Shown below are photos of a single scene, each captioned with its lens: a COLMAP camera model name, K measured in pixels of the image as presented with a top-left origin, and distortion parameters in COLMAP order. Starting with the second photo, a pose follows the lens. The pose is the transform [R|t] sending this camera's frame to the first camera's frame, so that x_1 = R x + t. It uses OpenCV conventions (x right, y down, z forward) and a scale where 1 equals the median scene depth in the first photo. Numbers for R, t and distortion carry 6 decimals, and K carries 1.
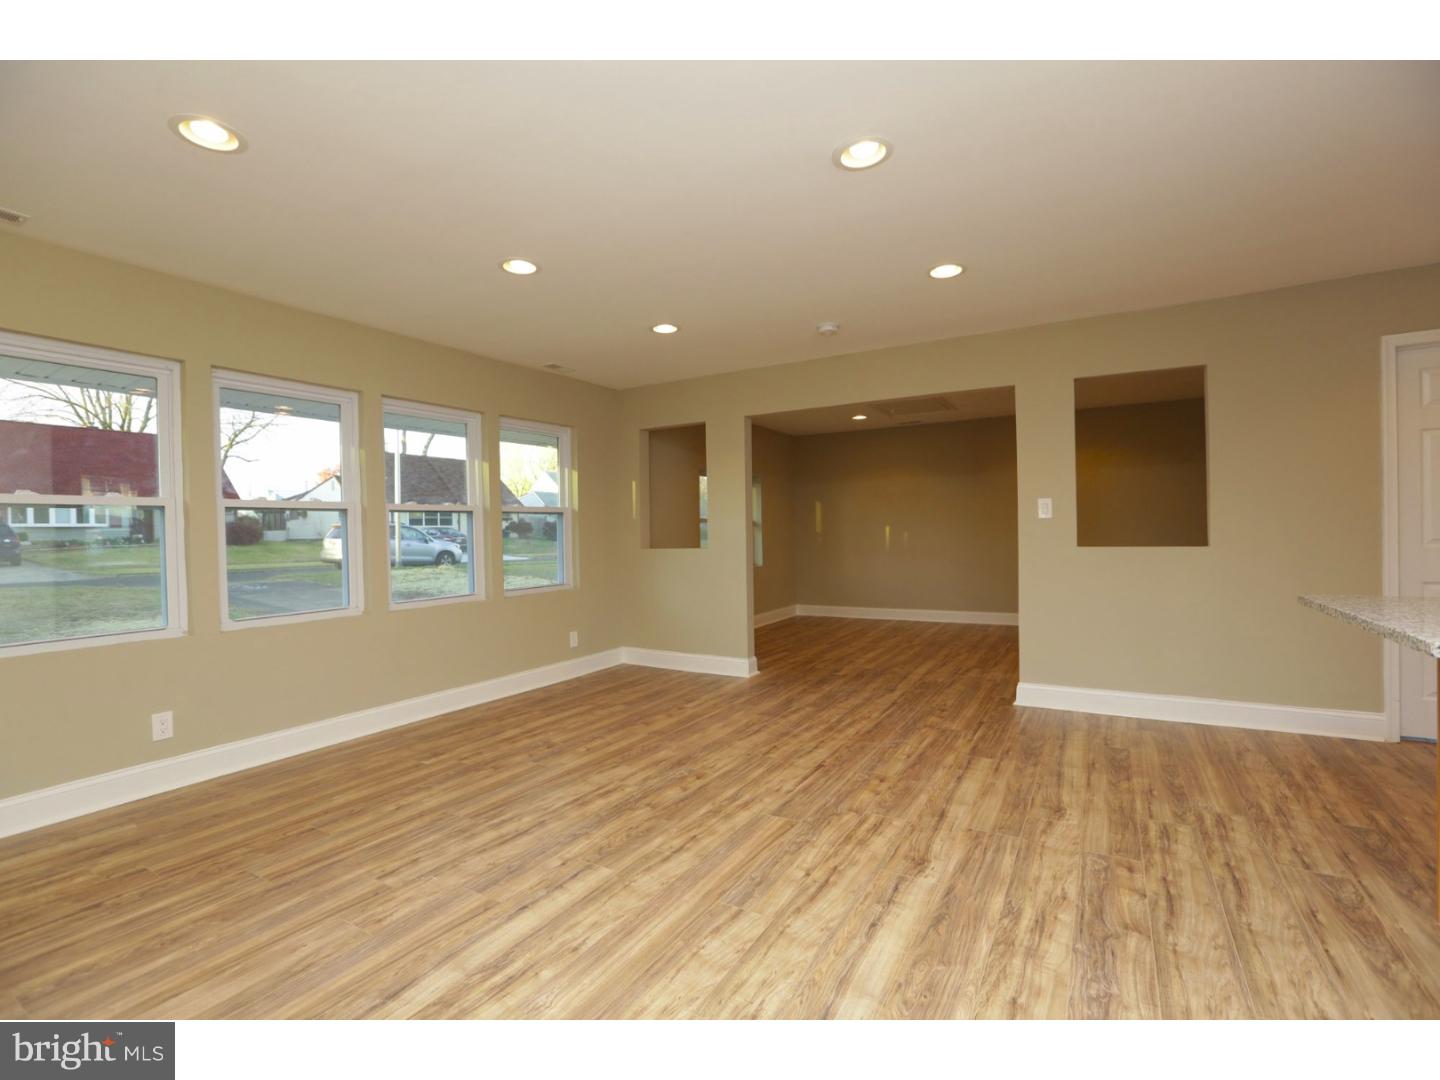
lens RADIAL K [[653.1, 0, 723.1], [0, 653.1, 535.2], [0, 0, 1]] dist [-0.049090, 0.016189]
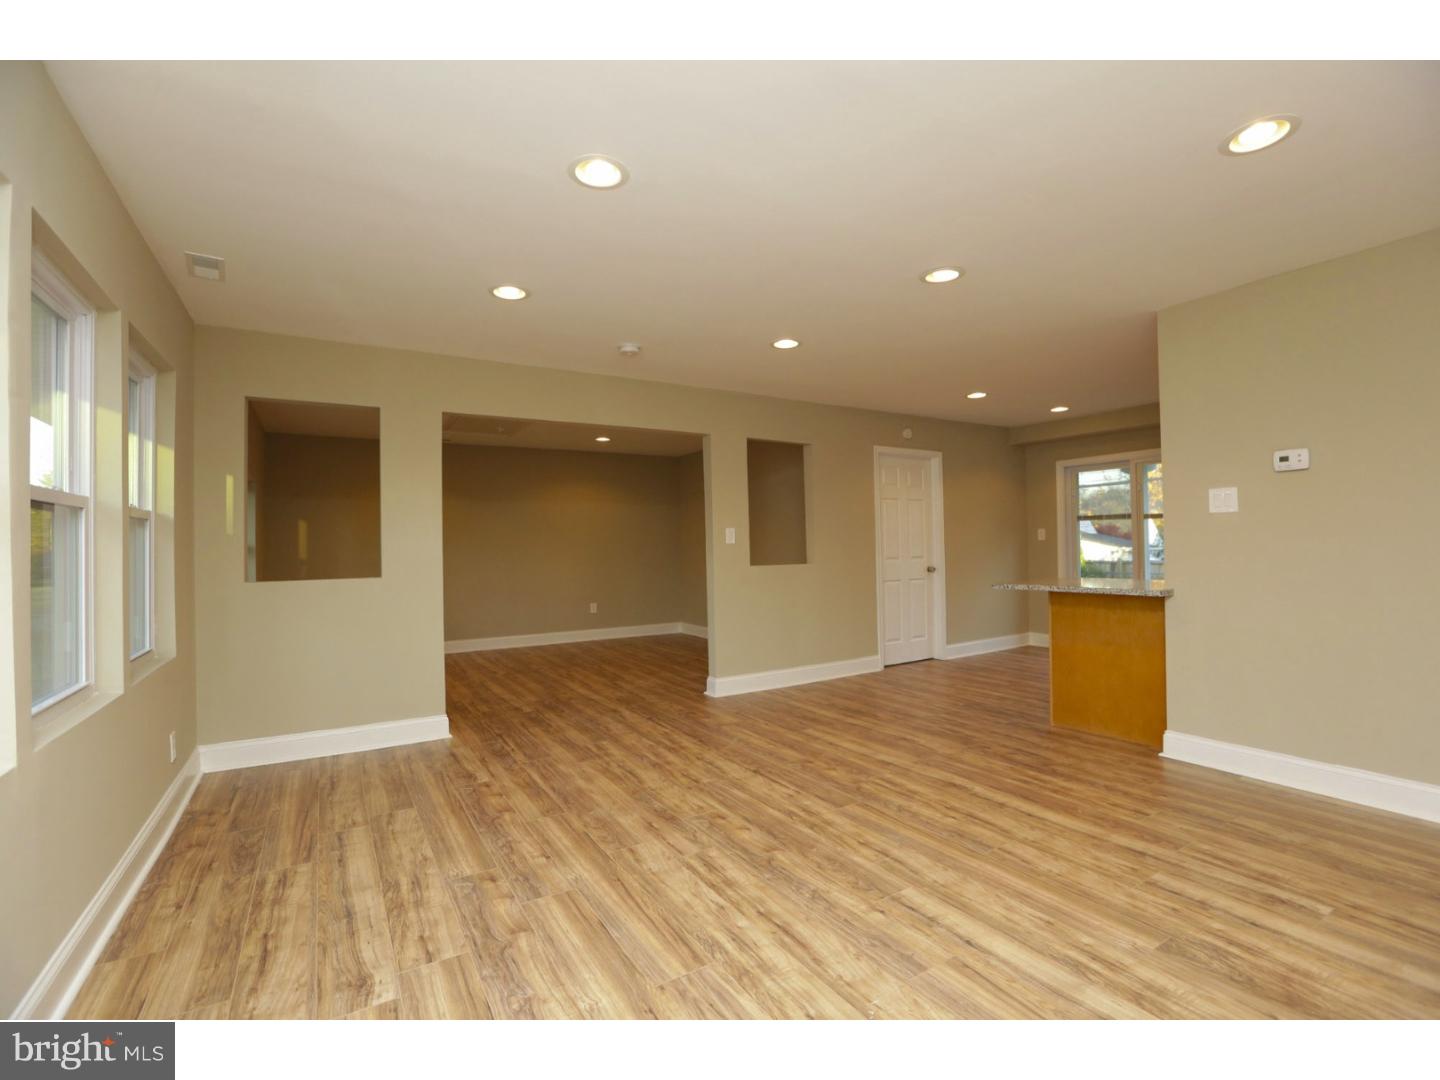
lens RADIAL K [[653.1, 0, 718.5], [0, 653.1, 535.2], [0, 0, 1]] dist [-0.049090, 0.016189]
pose [[0.466637, 0.028797, 0.883980, -0.950652], [0.011303, 0.999194, -0.038517, 0.009017], [-0.884377, 0.027965, 0.465935, 0.621061]]
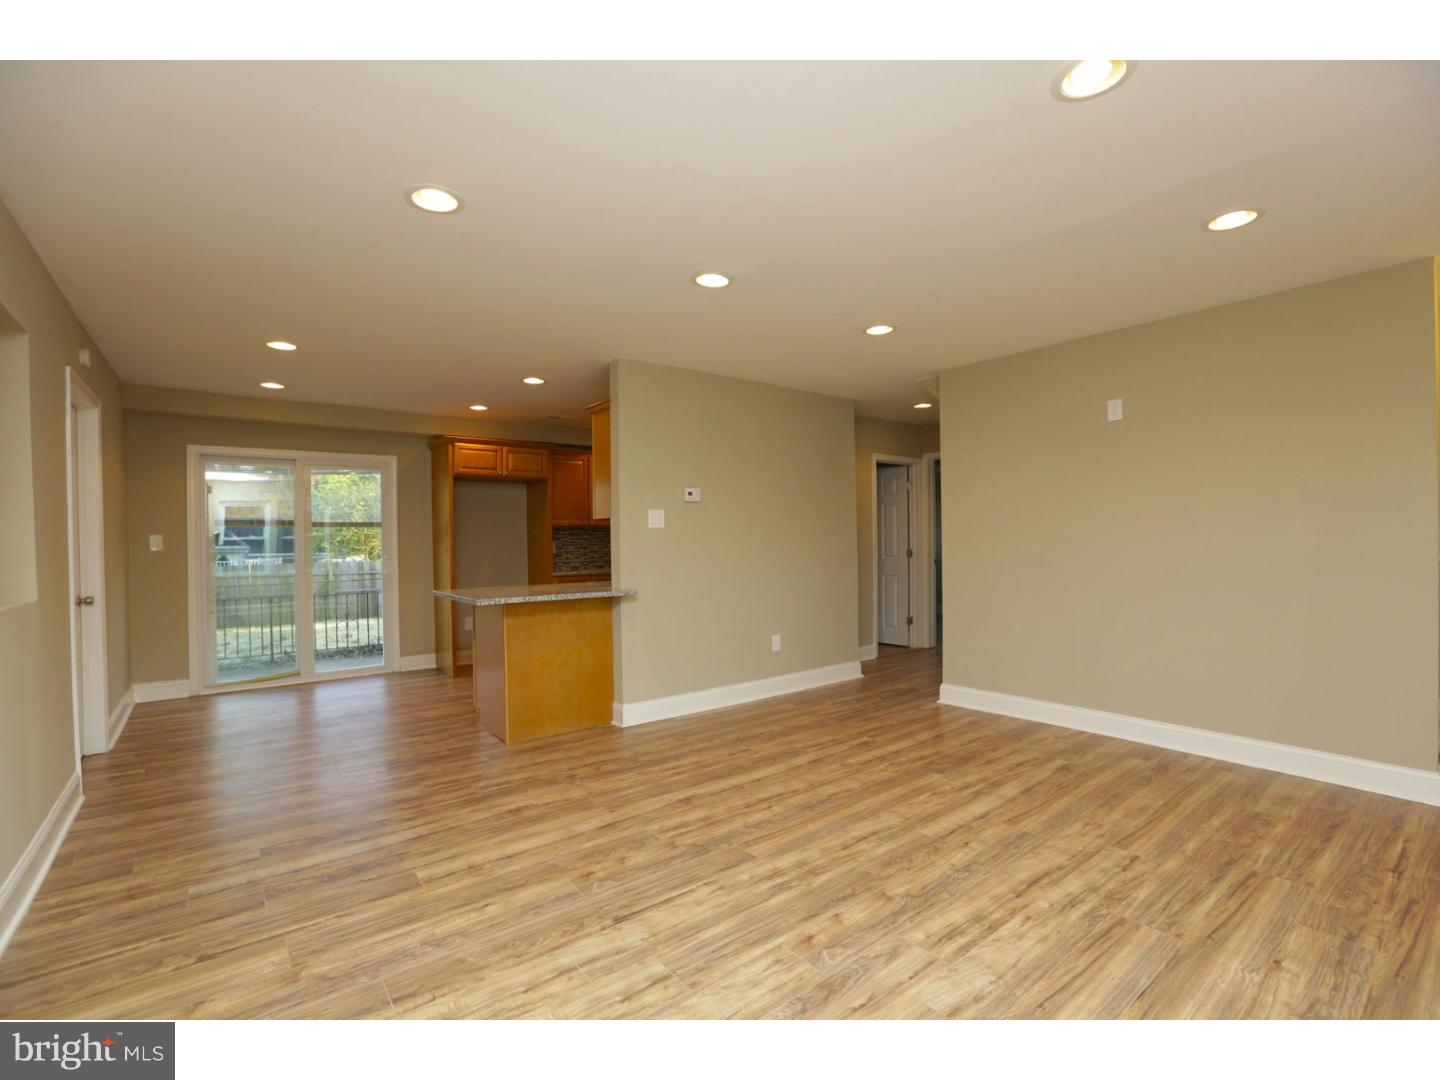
lens RADIAL K [[653.1, 0, 724.4], [0, 653.1, 537.6], [0, 0, 1]] dist [-0.049090, 0.016189]
pose [[-0.933443, 0.033230, 0.357183, -0.220003], [0.032420, 0.999440, -0.008256, -0.024419], [-0.357258, 0.003873, -0.933998, 1.786496]]
